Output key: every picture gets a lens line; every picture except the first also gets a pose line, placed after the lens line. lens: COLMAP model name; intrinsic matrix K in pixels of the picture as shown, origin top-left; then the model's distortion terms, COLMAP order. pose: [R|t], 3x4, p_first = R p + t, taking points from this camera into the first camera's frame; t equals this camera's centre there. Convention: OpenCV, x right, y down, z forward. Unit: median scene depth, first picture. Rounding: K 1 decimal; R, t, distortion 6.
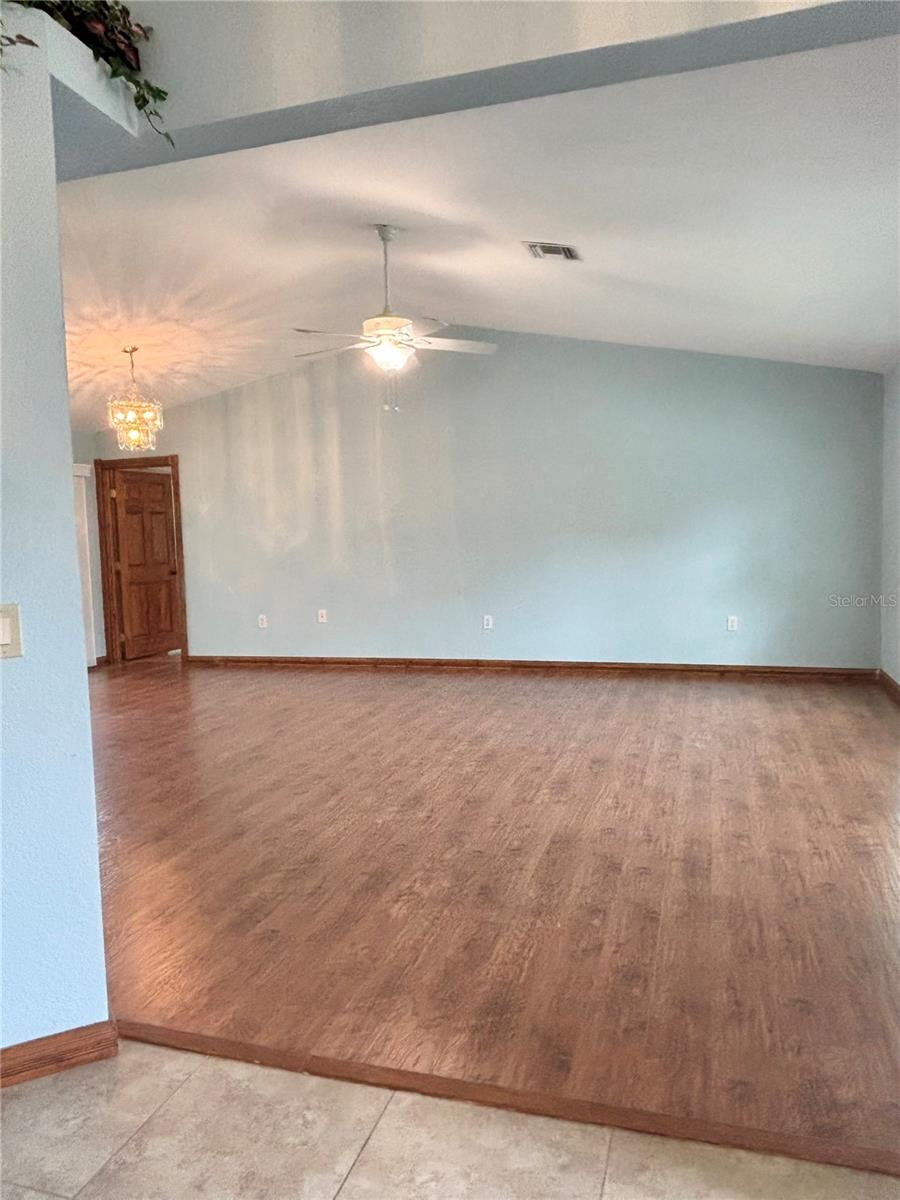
lens RADIAL K [[836.2, 0, 449.5], [0, 836.2, 594.9], [0, 0, 1]] dist [0.053115, -0.051731]
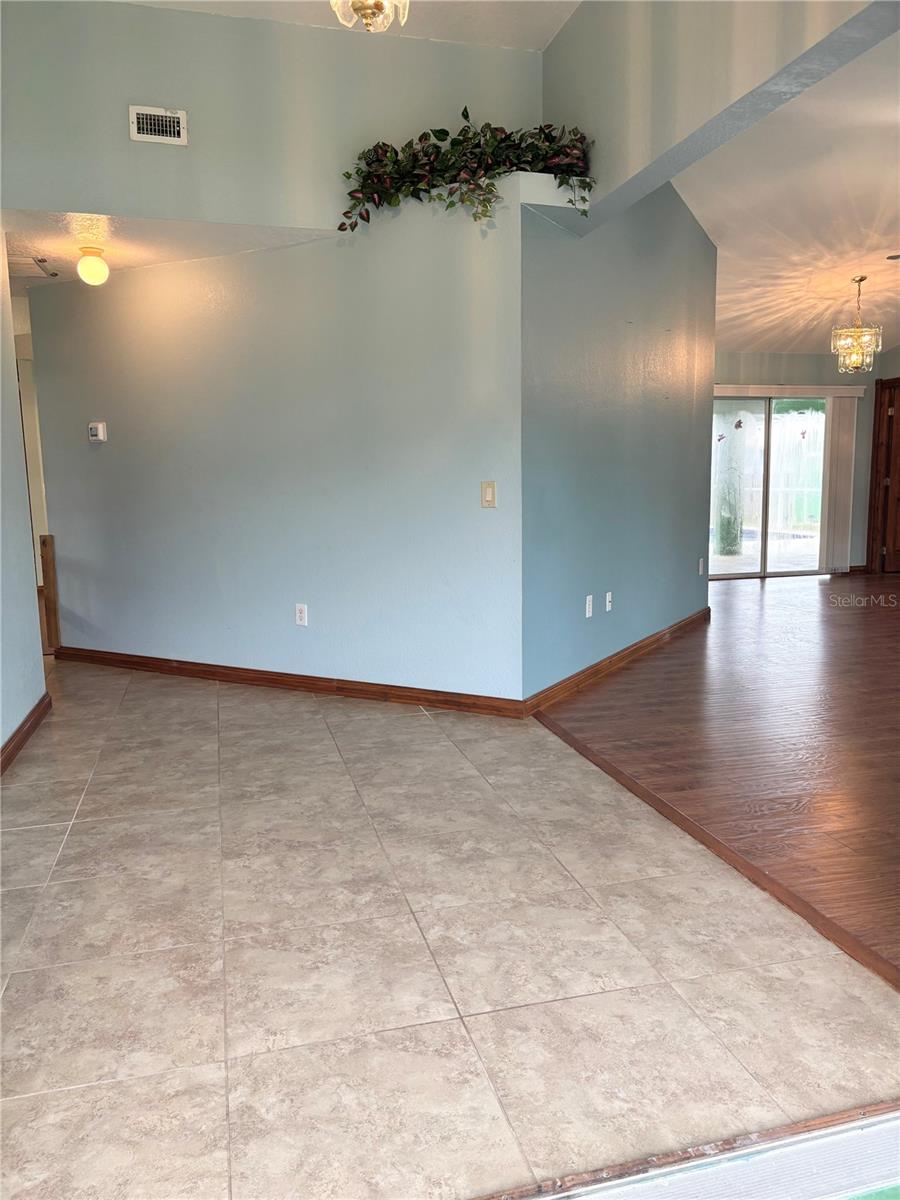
lens RADIAL K [[884.9, 0, 451.1], [0, 884.9, 603.1], [0, 0, 1]] dist [-0.002417, -0.000772]
pose [[0.524446, 0.137131, -0.840328, 0.276031], [-0.058049, 0.990407, 0.125393, 0.009119], [0.849463, -0.016981, 0.527376, -0.045700]]
